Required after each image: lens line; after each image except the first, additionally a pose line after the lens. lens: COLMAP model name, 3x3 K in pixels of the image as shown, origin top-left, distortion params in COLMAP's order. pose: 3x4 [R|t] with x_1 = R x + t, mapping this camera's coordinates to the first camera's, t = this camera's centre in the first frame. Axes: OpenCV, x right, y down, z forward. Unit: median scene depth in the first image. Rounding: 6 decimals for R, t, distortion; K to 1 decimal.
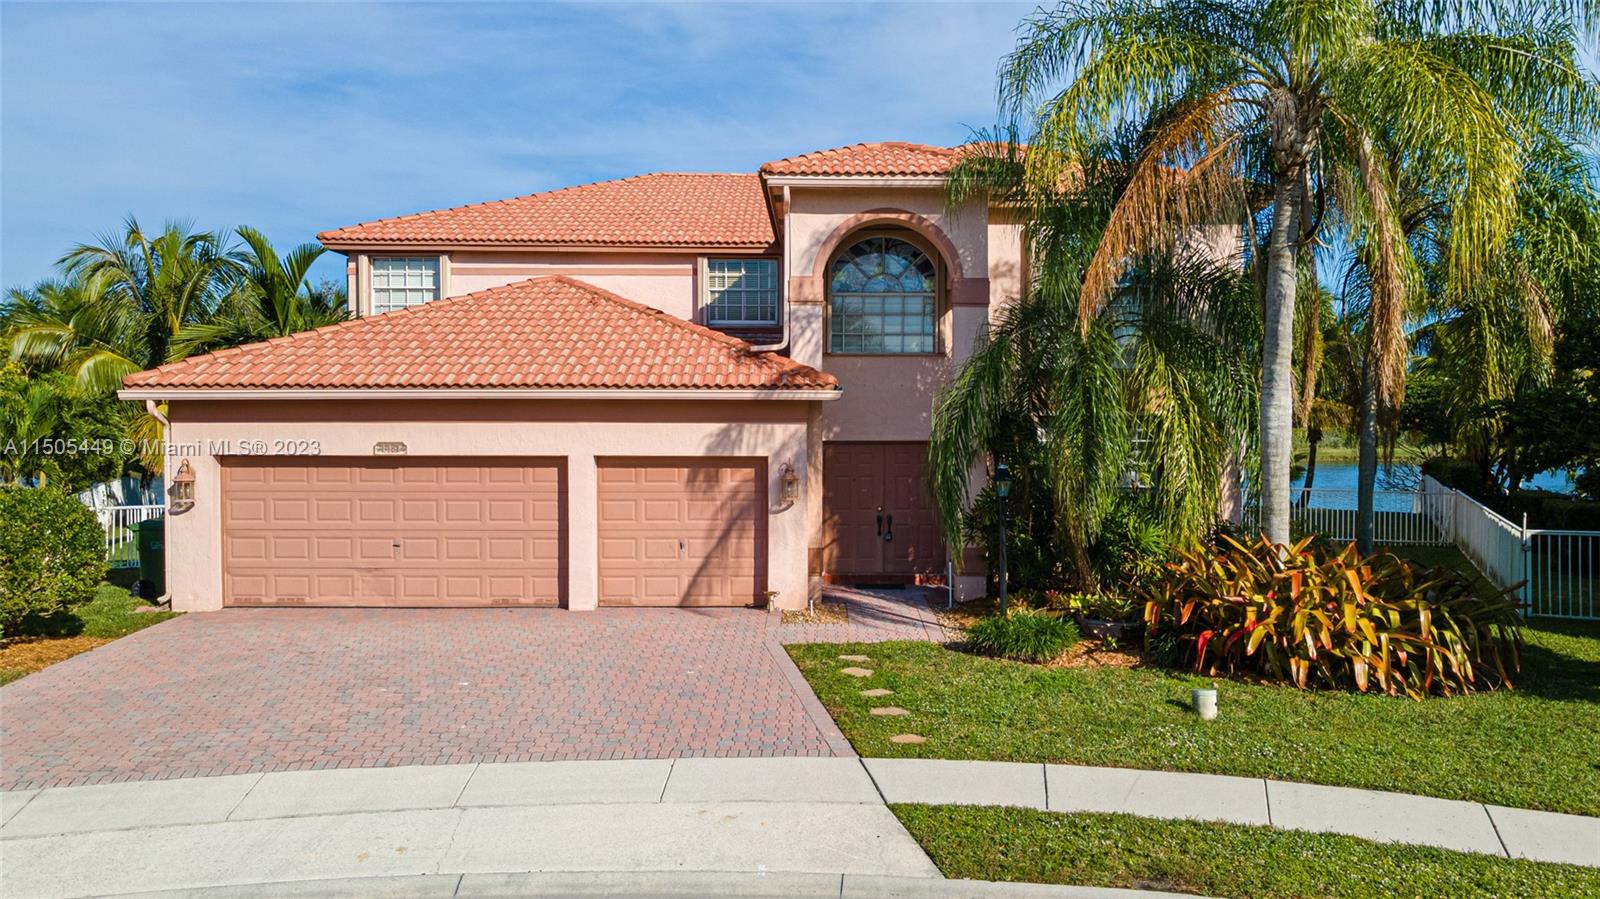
lens RADIAL K [[1137.9, 0, 800.0], [0, 1137.9, 465.3], [0, 0, 1]] dist [0.000110, 0.001398]
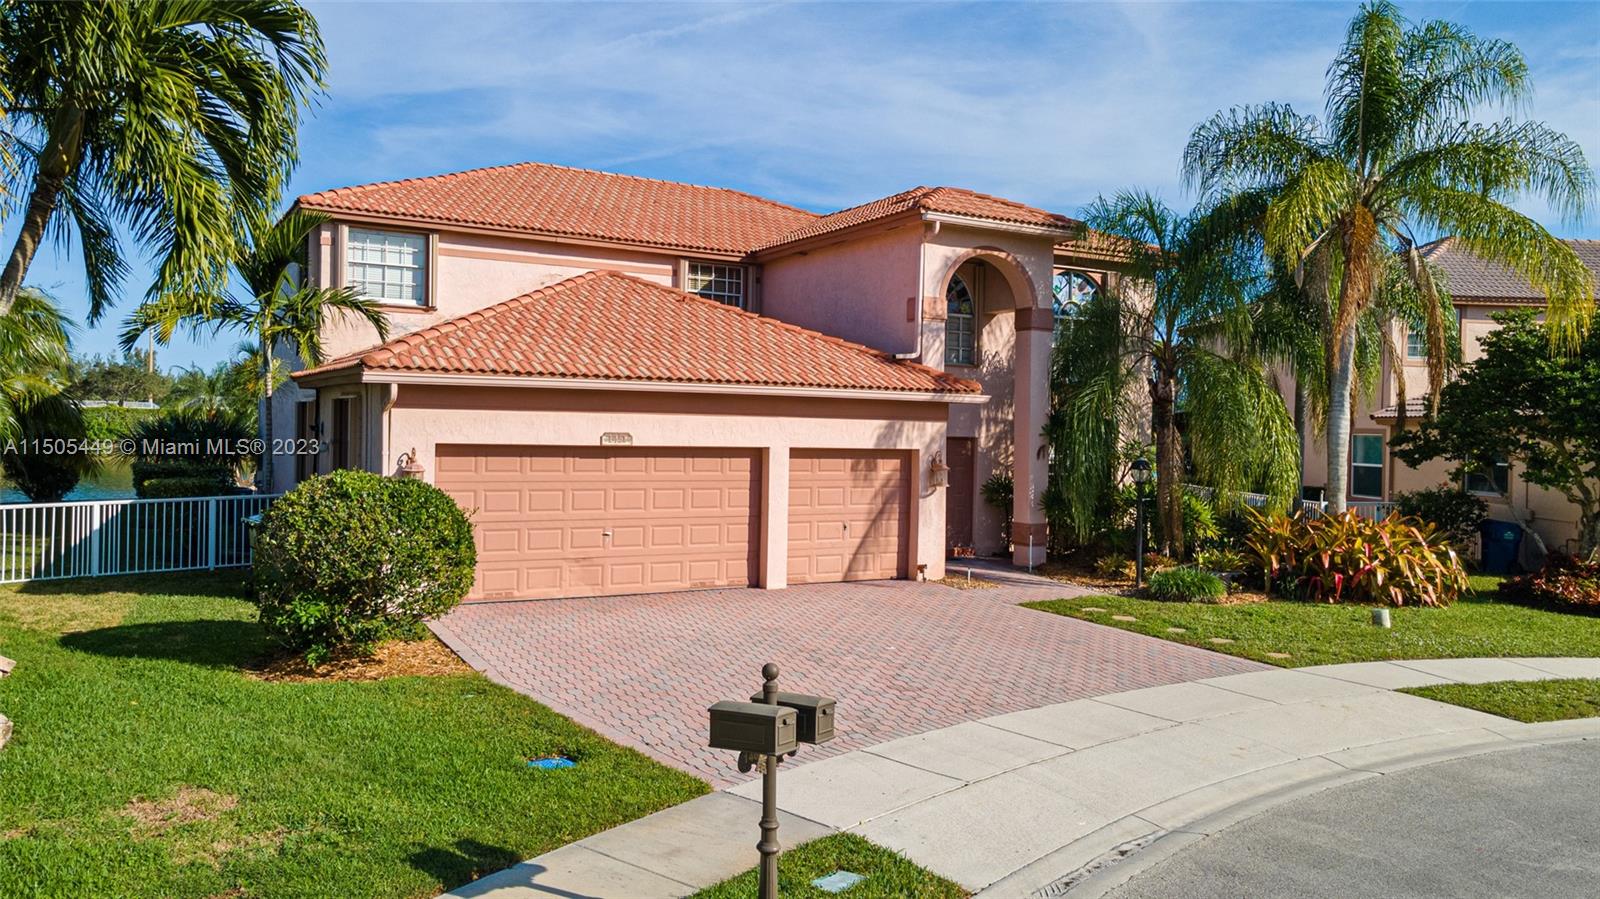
lens RADIAL K [[1121.8, 0, 799.9], [0, 1121.8, 447.0], [0, 0, 1]] dist [0.007004, 0.001126]
pose [[0.878023, 0.007961, 0.478552, -0.680031], [-0.004133, 0.999950, -0.009052, 0.000888], [-0.478601, 0.005970, 0.878012, 0.042328]]
